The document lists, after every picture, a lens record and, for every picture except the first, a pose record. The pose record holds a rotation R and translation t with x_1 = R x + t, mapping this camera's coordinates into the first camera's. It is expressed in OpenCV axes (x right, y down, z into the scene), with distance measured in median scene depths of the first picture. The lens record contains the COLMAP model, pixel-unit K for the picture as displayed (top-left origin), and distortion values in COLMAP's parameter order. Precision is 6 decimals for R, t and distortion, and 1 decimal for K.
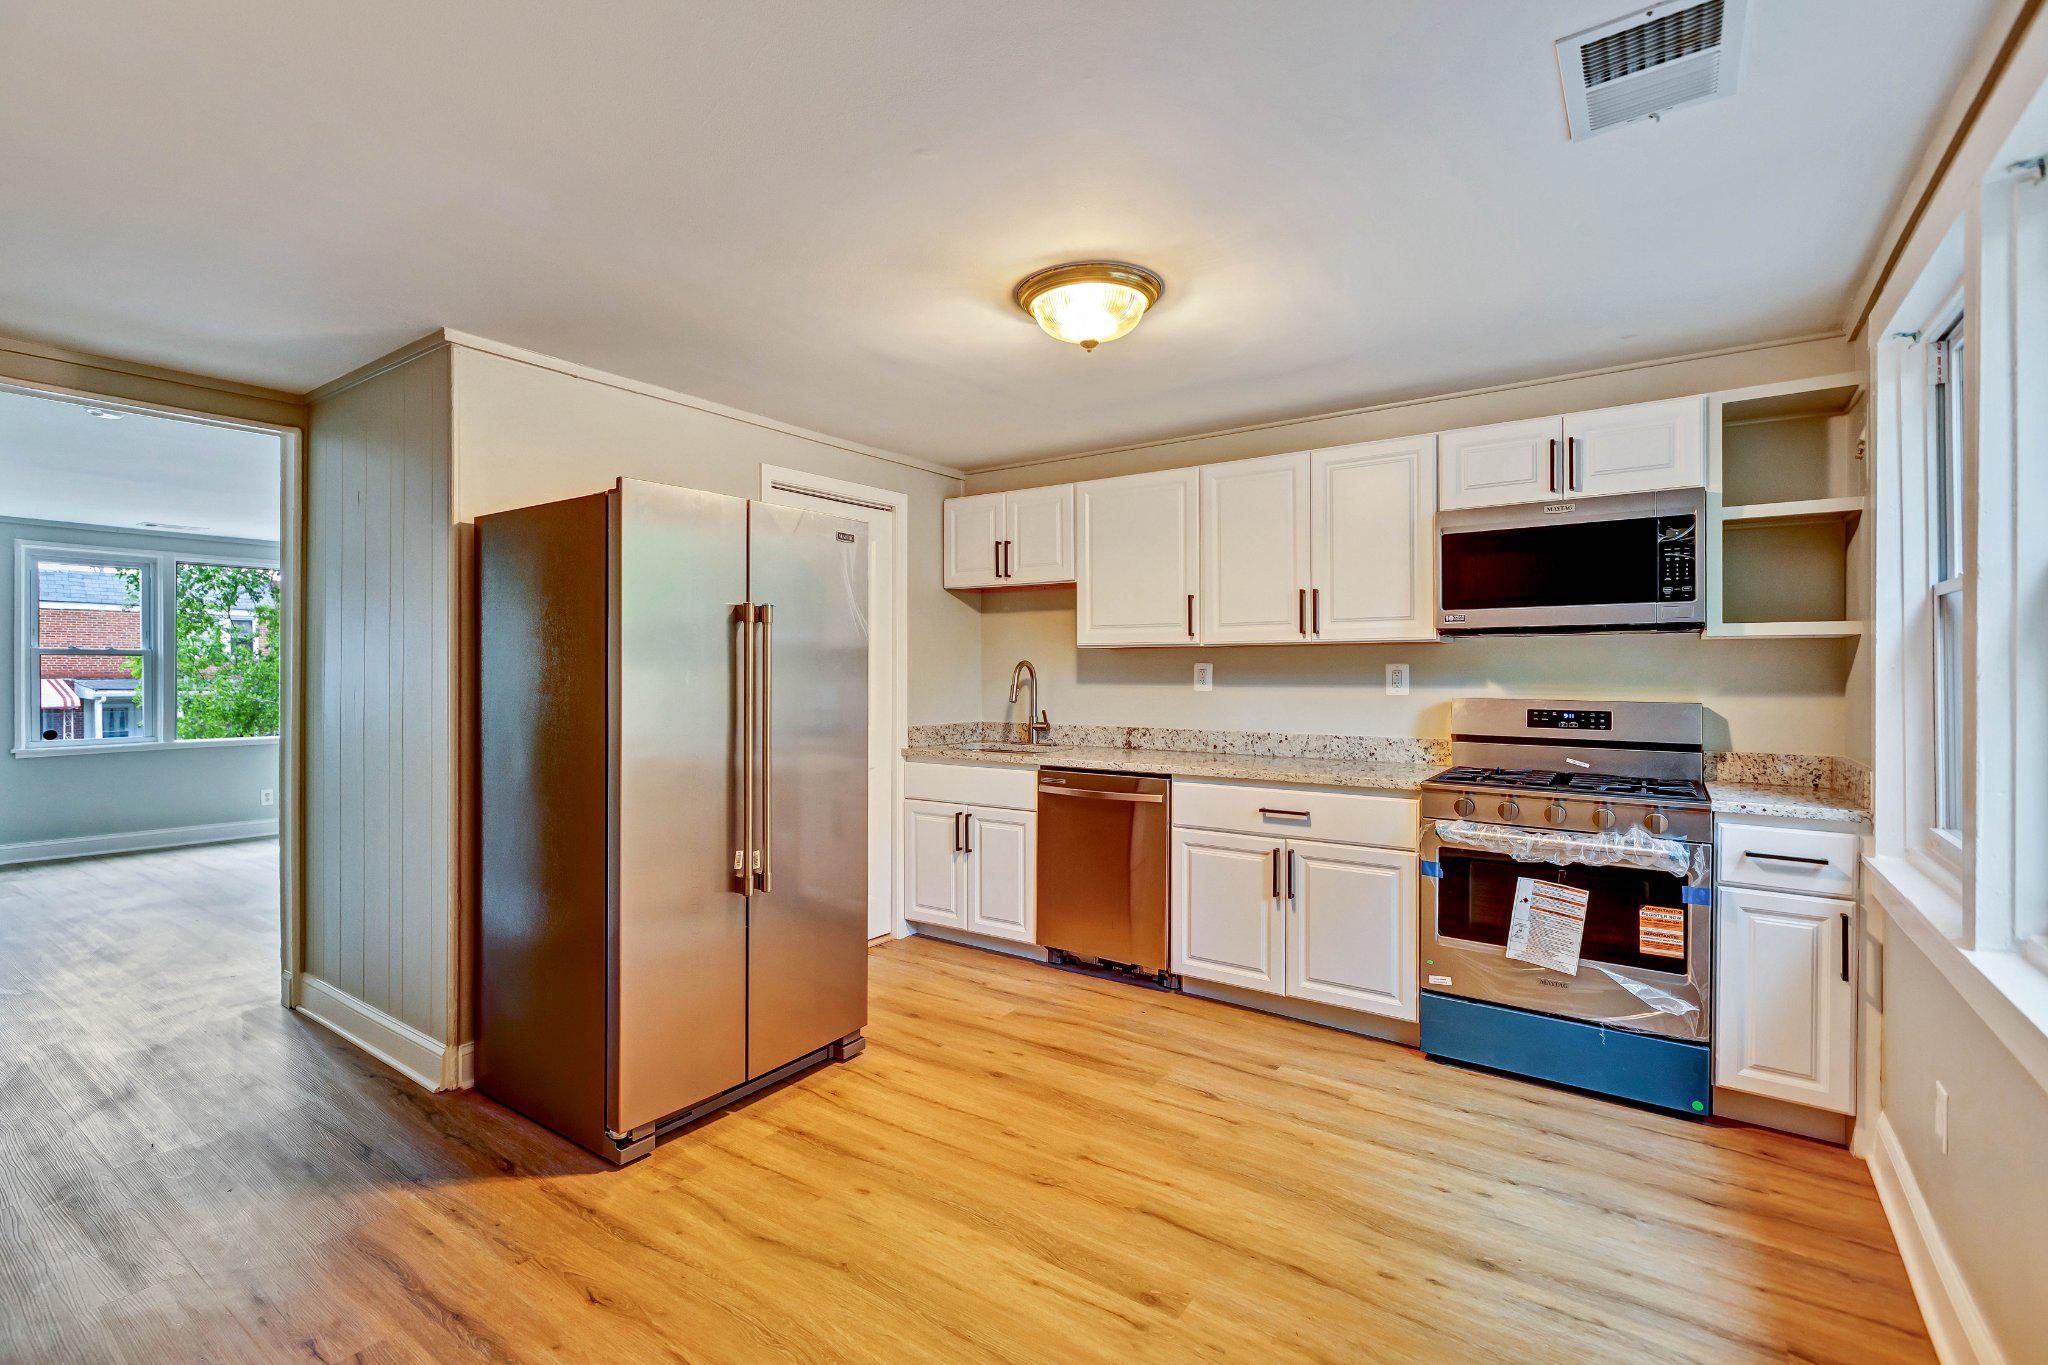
lens RADIAL K [[939.3, 0, 1006.2], [0, 939.3, 680.5], [0, 0, 1]] dist [0.007009, 0.000224]
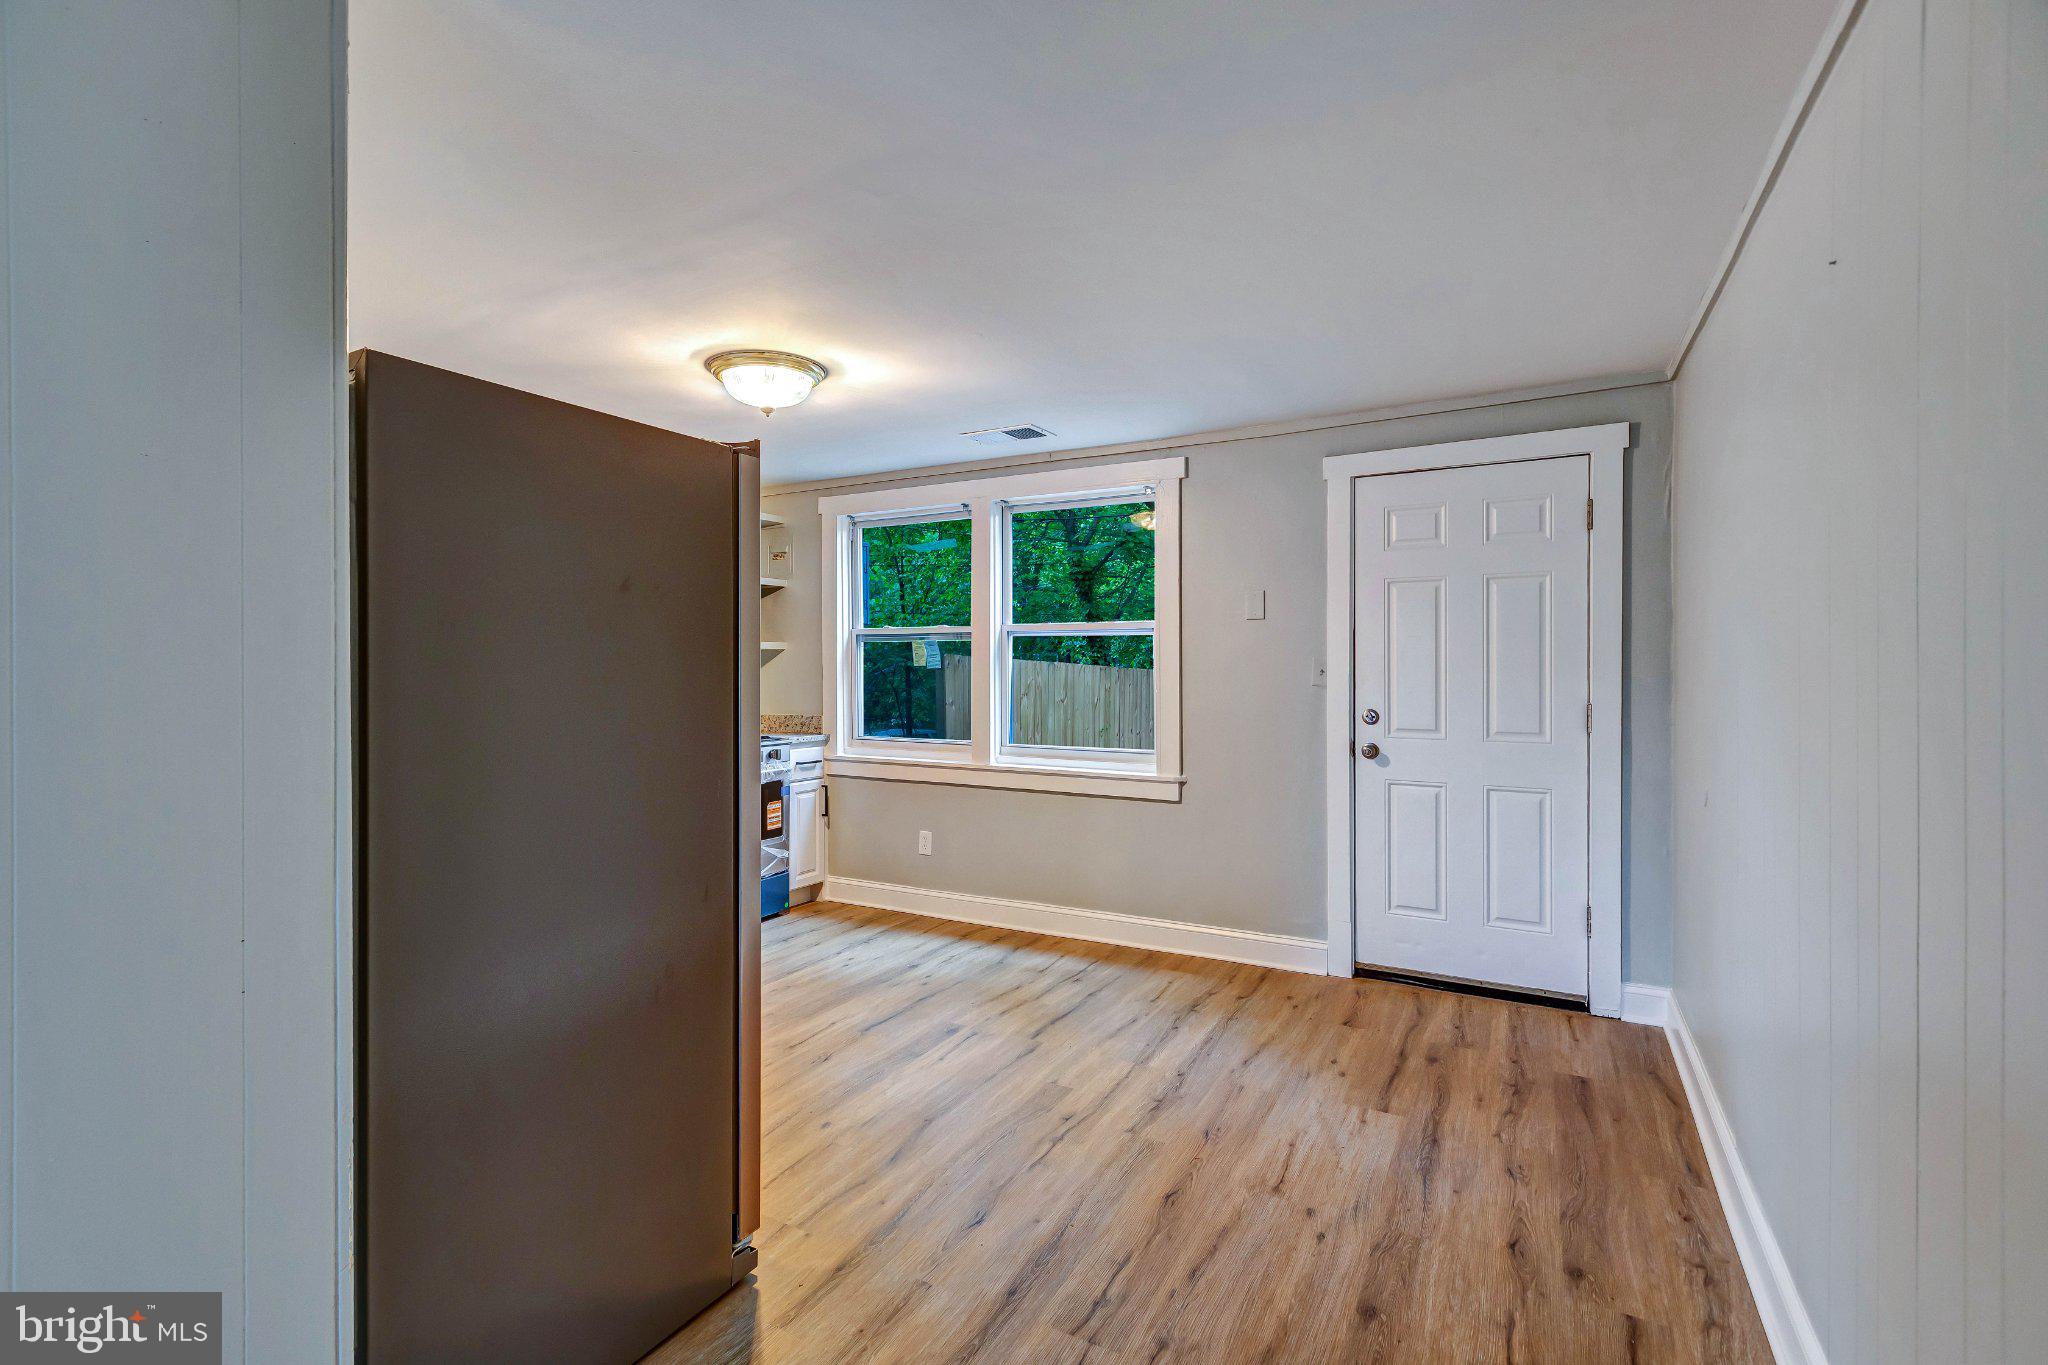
lens RADIAL K [[927.2, 0, 994.9], [0, 927.2, 672.4], [0, 0, 1]] dist [0.002867, -0.000573]
pose [[-0.095650, -0.007500, 0.995387, -1.373894], [0.015641, 0.999837, 0.009036, -0.014880], [-0.995292, 0.016433, -0.095517, 0.953324]]
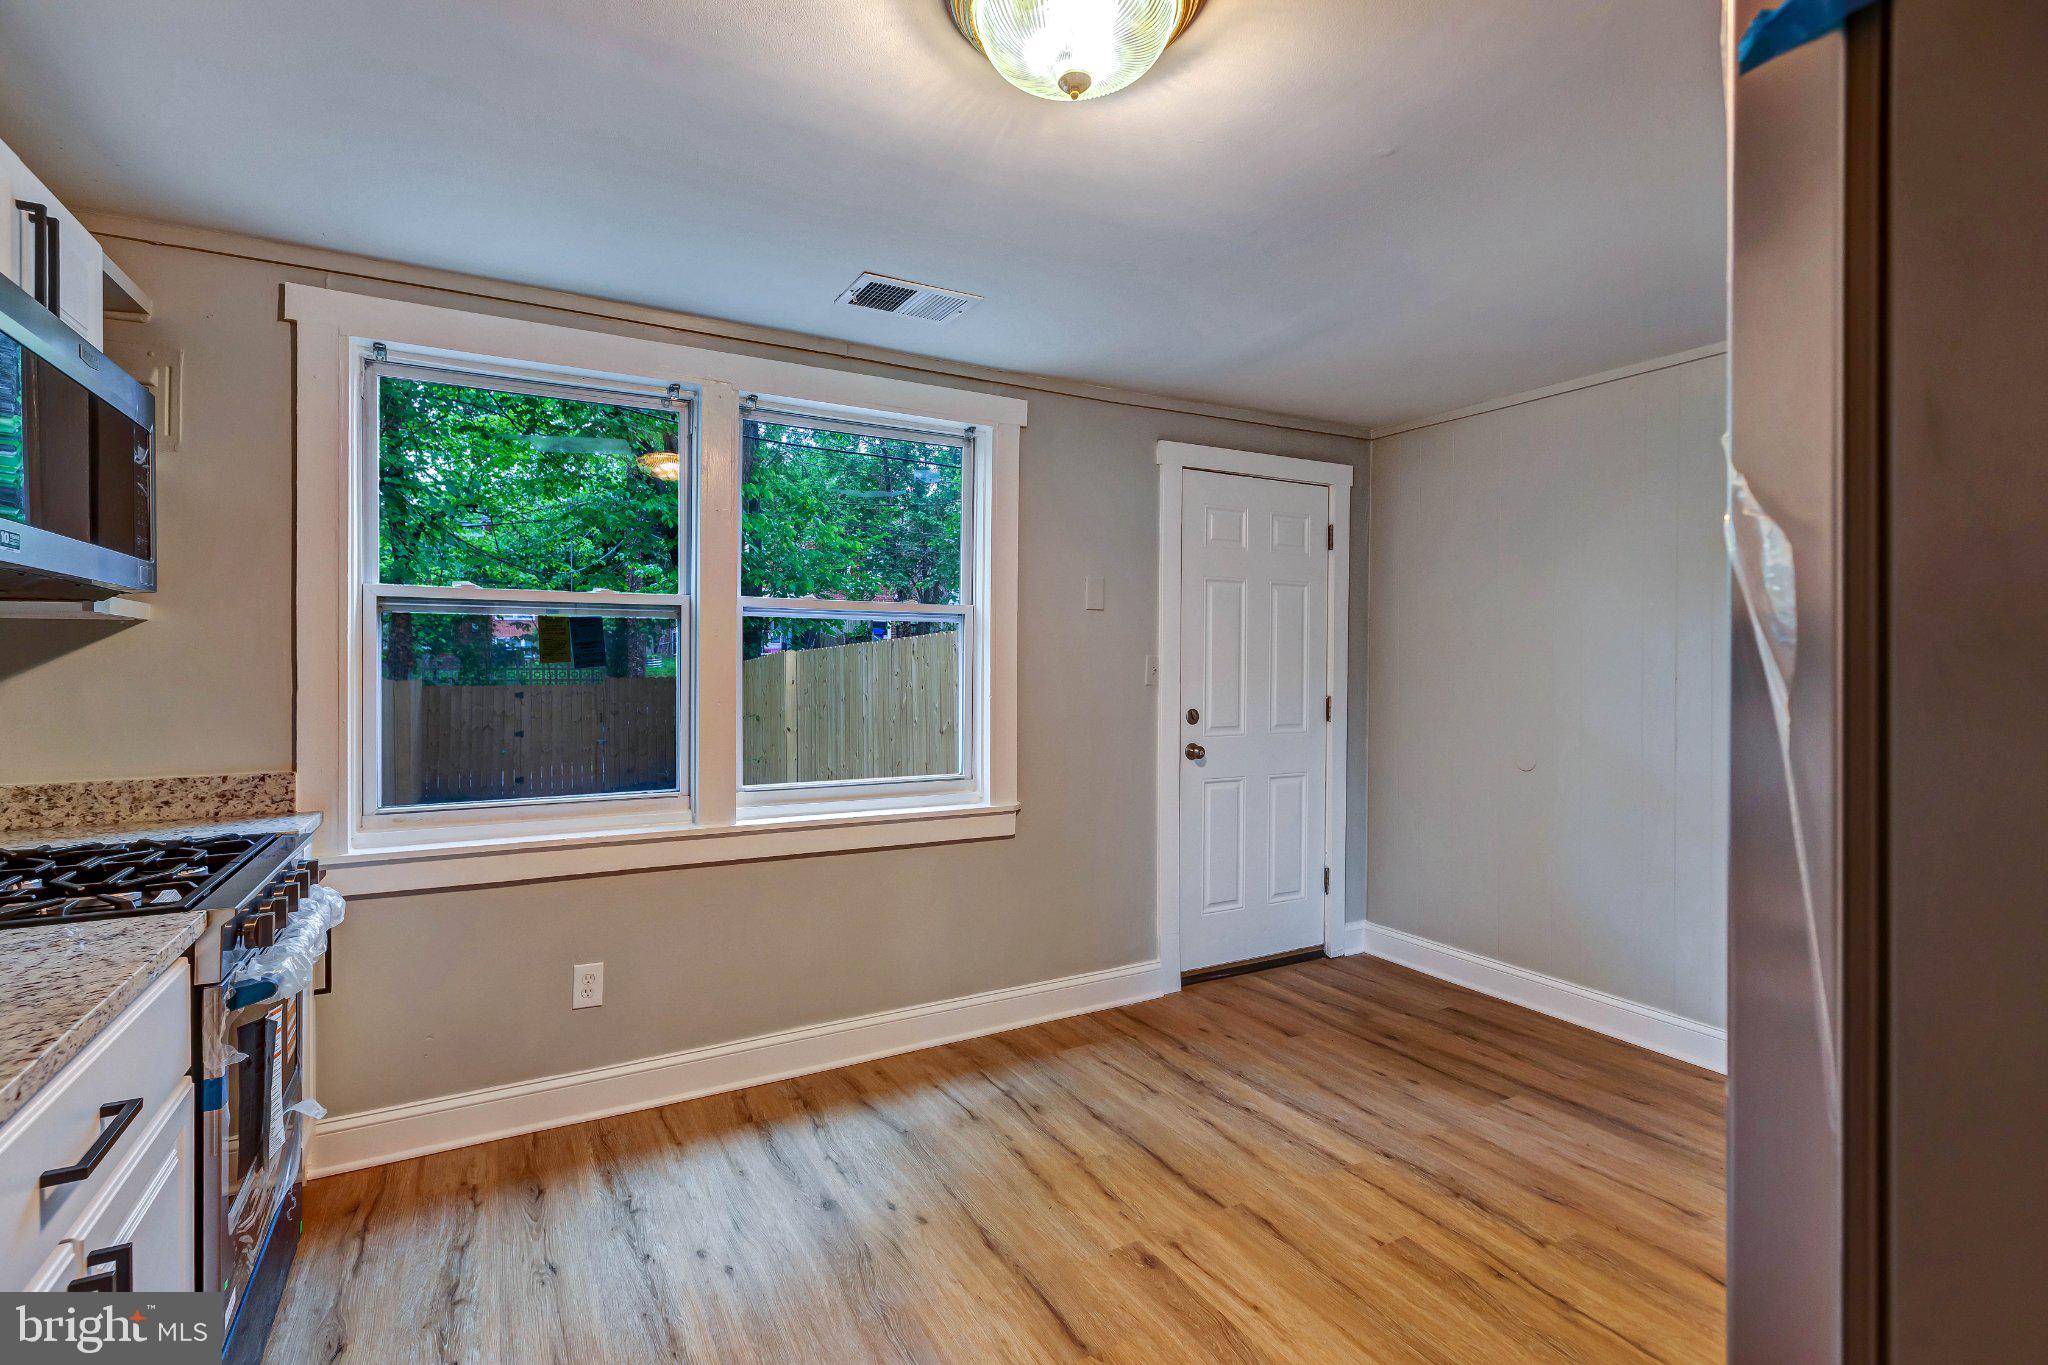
lens RADIAL K [[927.2, 0, 994.9], [0, 927.2, 672.4], [0, 0, 1]] dist [0.002867, -0.000573]
pose [[-0.891355, -0.003548, 0.453292, -0.143063], [0.005249, 0.999822, 0.018148, -0.017977], [-0.453276, 0.018556, -0.891177, 1.767001]]
